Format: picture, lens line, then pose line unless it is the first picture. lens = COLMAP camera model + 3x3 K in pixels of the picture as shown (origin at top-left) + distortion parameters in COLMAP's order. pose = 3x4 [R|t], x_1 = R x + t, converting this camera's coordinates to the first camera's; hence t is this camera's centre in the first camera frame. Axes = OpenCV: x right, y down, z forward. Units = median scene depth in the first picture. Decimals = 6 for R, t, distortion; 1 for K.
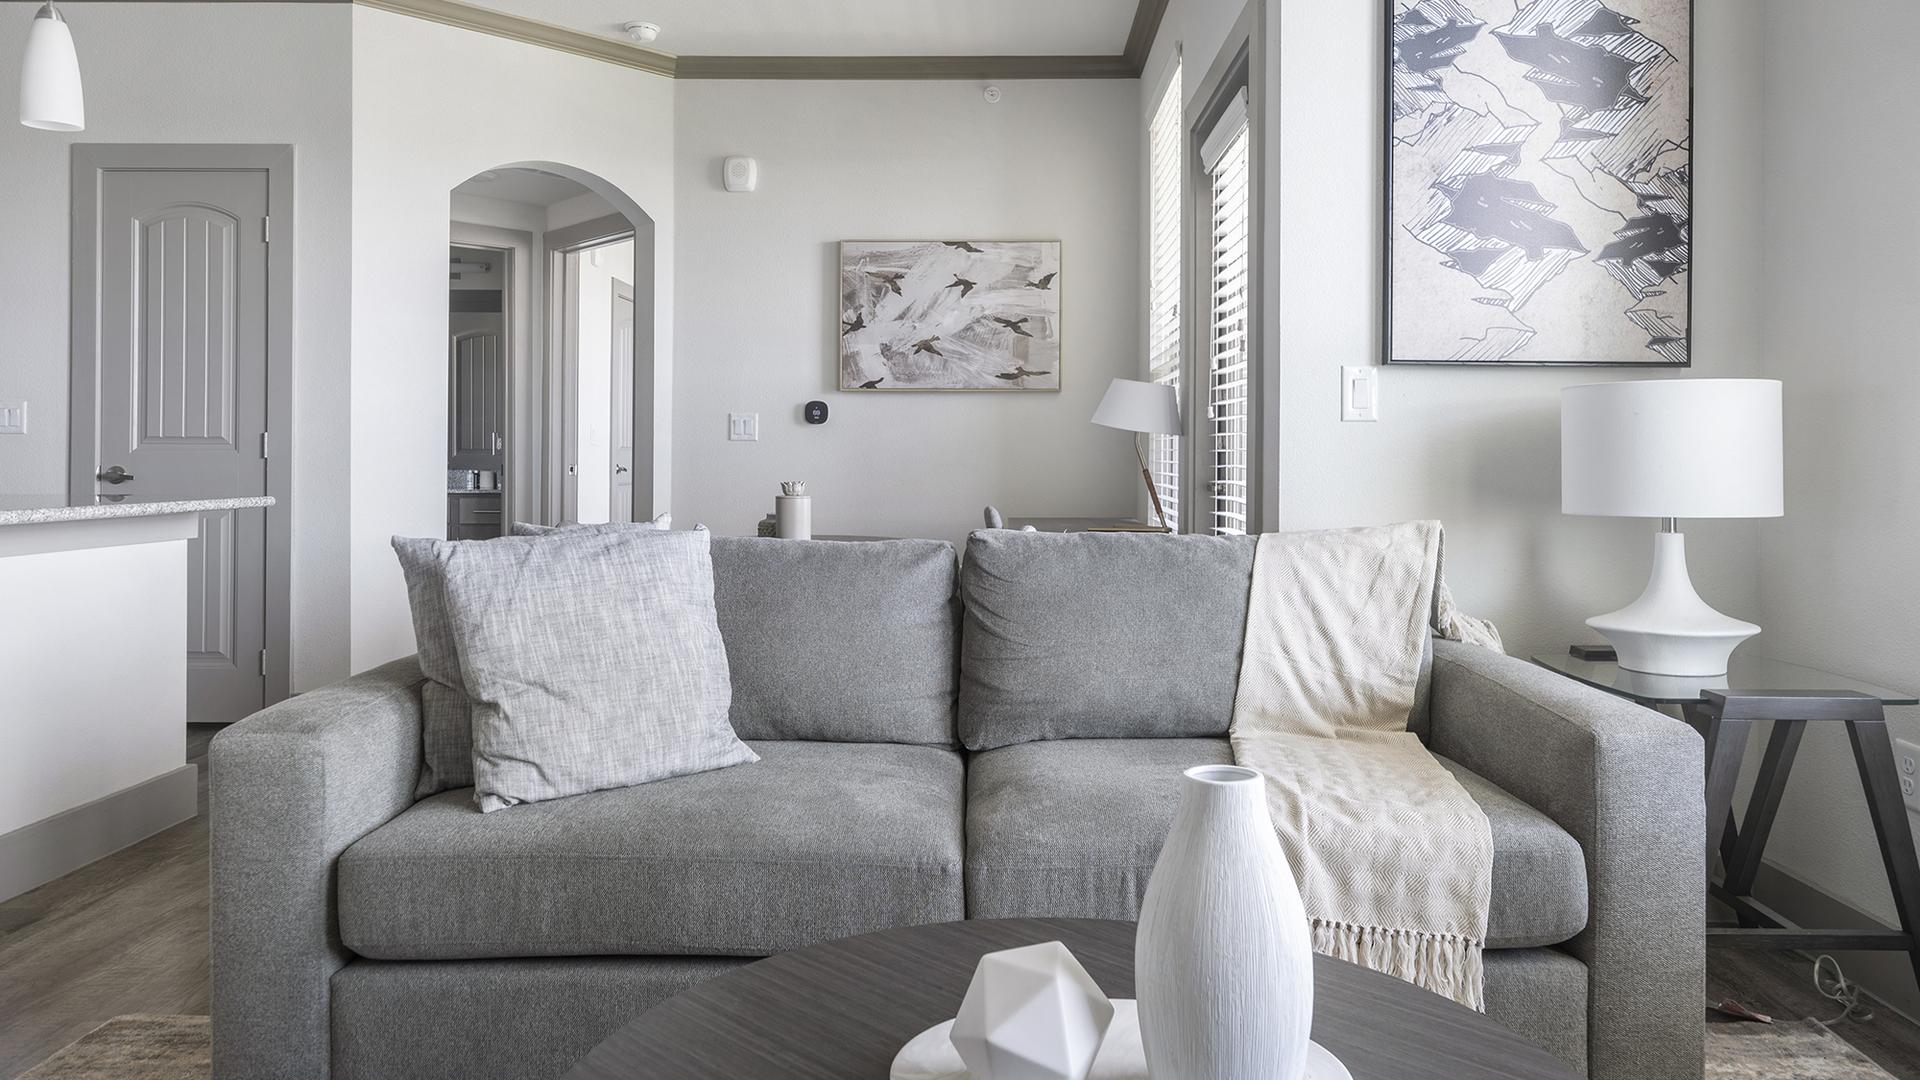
lens RADIAL K [[1275.5, 0, 985.2], [0, 1275.5, 455.5], [0, 0, 1]] dist [0.004266, 0.000148]
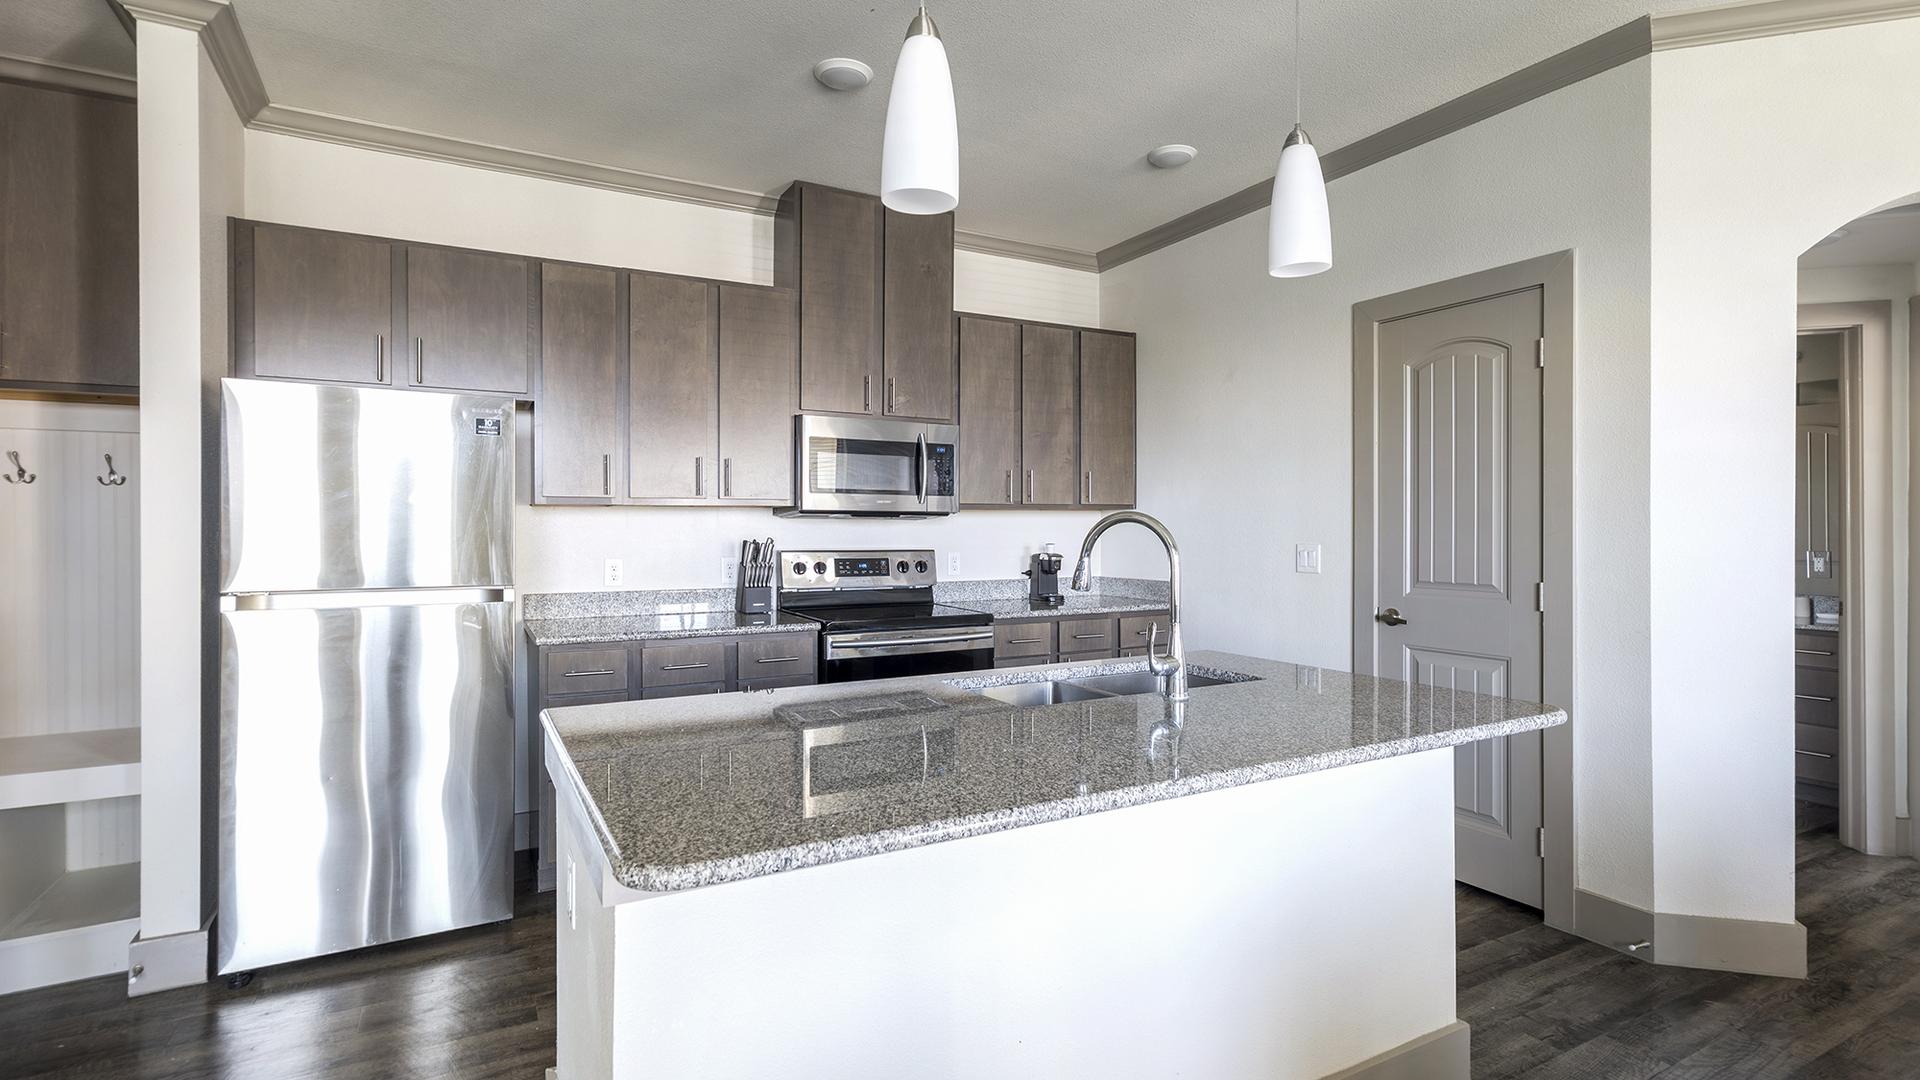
lens RADIAL K [[923.9, 0, 967.2], [0, 923.9, 529.5], [0, 0, 1]] dist [0.000900, -0.000102]
pose [[0.491081, -0.004250, -0.871103, -0.168856], [0.006743, 0.999977, -0.001078, -0.047720], [0.871088, -0.005345, 0.491099, 0.285291]]
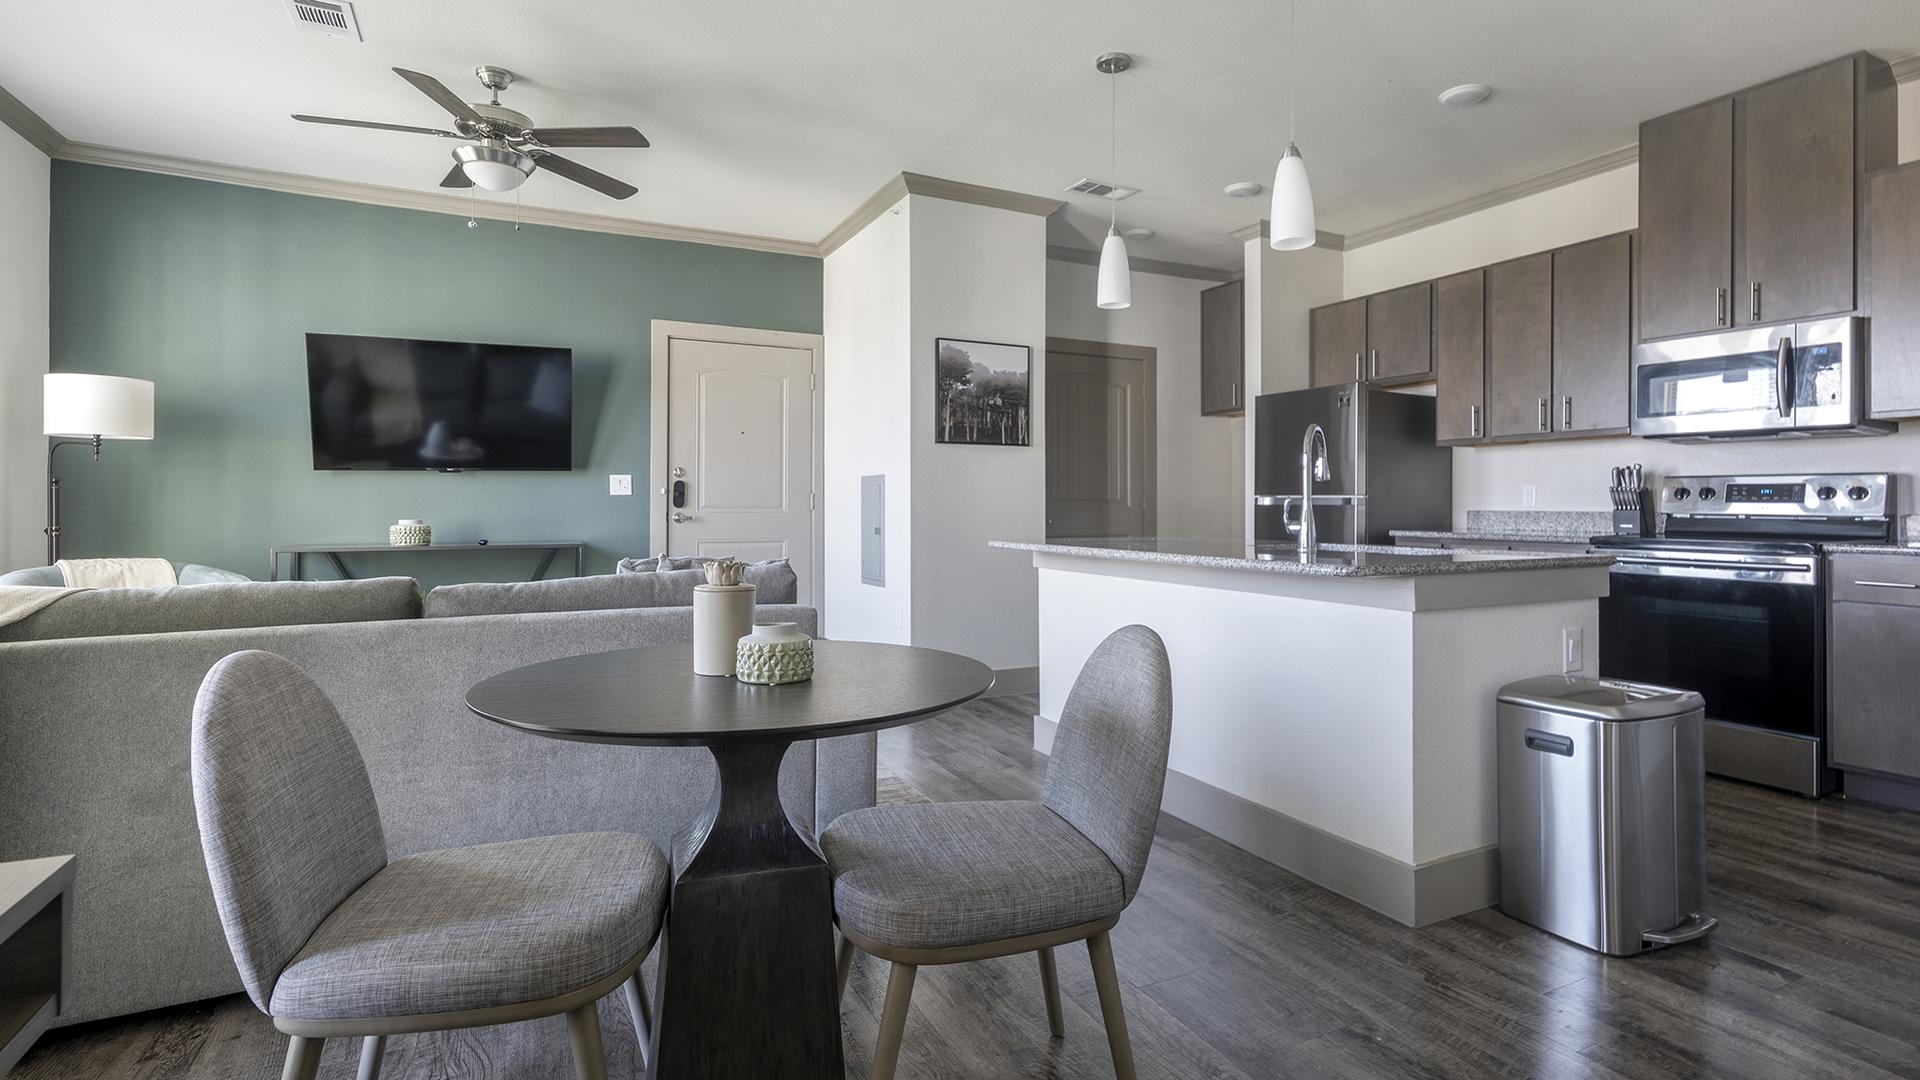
lens RADIAL K [[902.0, 0, 960.2], [0, 902.0, 510.1], [0, 0, 1]] dist [0.000642, -0.000090]
pose [[-0.895159, -0.006204, -0.445703, -0.036330], [-0.005554, 0.999981, -0.002764, 0.000003], [0.445712, 0.000002, -0.895176, 0.916793]]
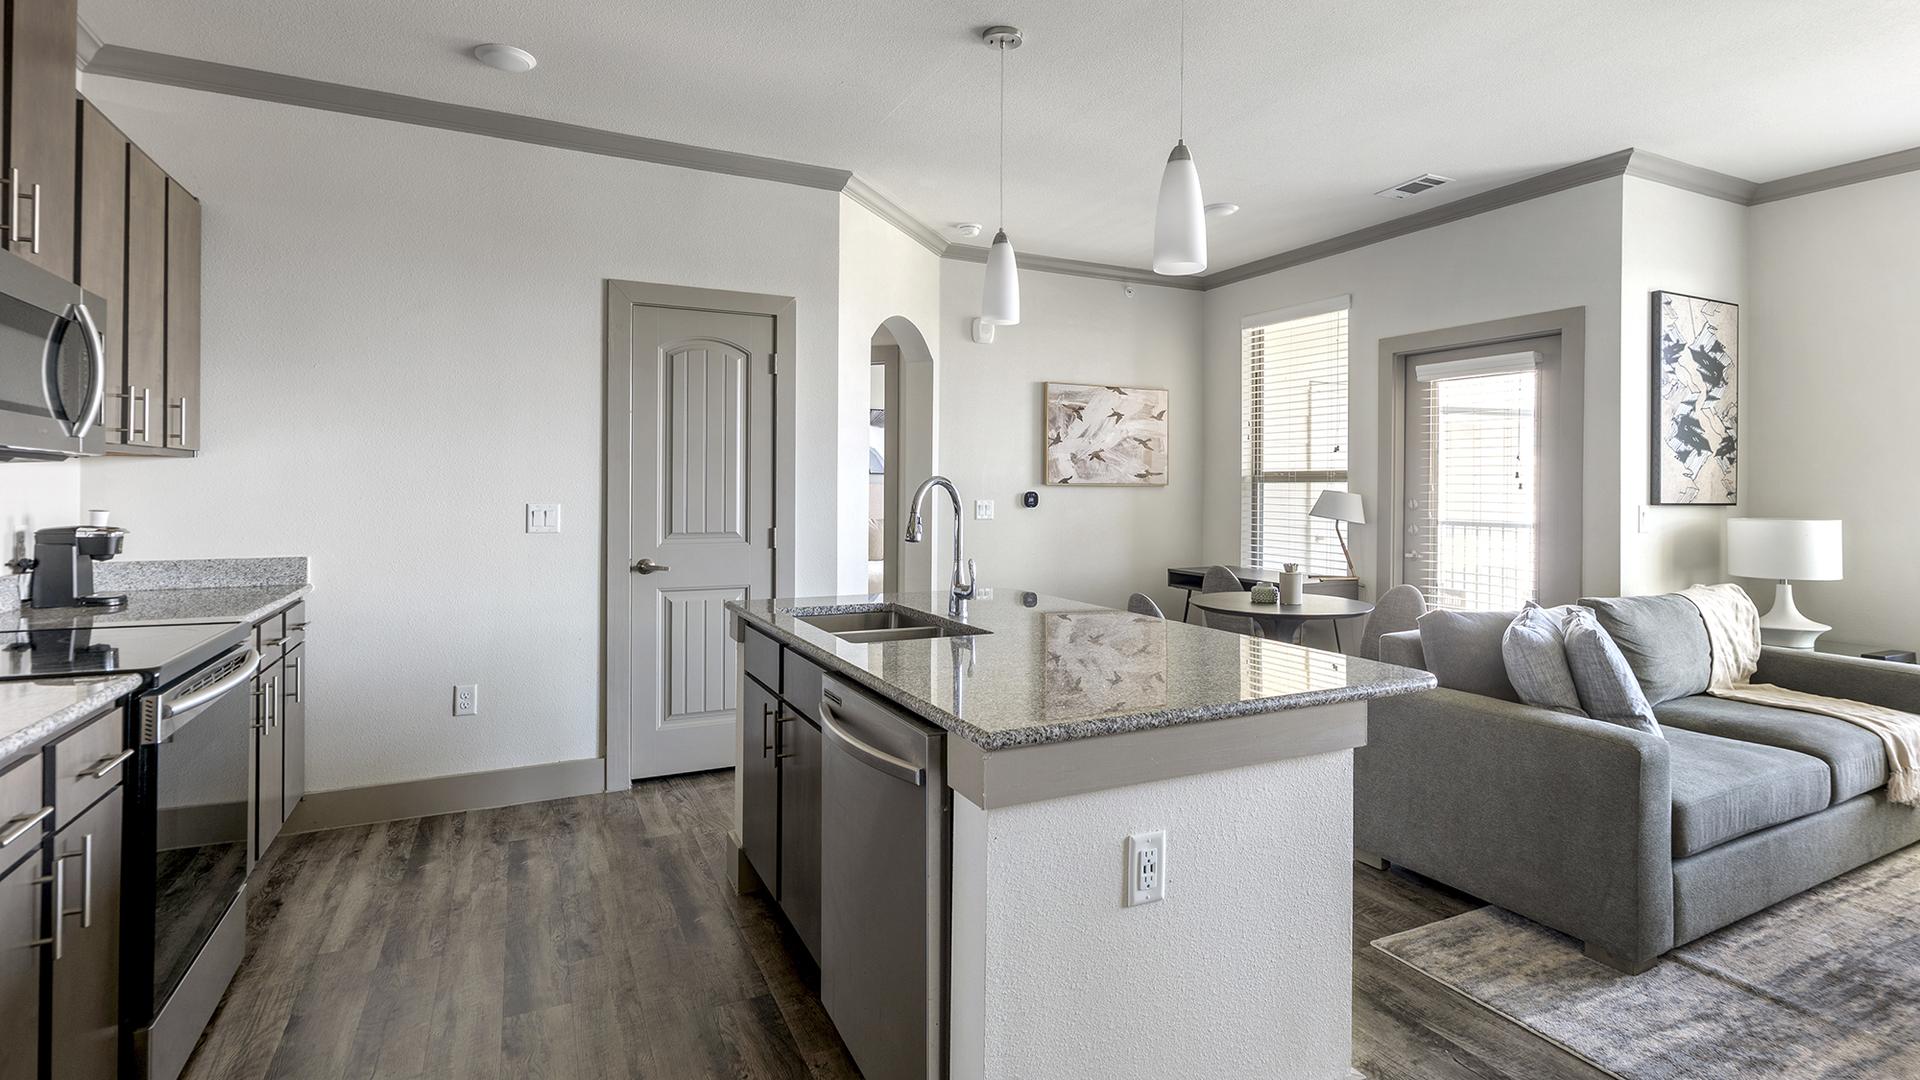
lens RADIAL K [[931.6, 0, 995.4], [0, 931.6, 488.8], [0, 0, 1]] dist [0.014027, -0.000035]
pose [[0.884072, 0.001033, 0.467351, -0.670678], [-0.003267, 0.999987, 0.003969, -0.050582], [-0.467340, -0.005036, 0.884063, 0.082509]]
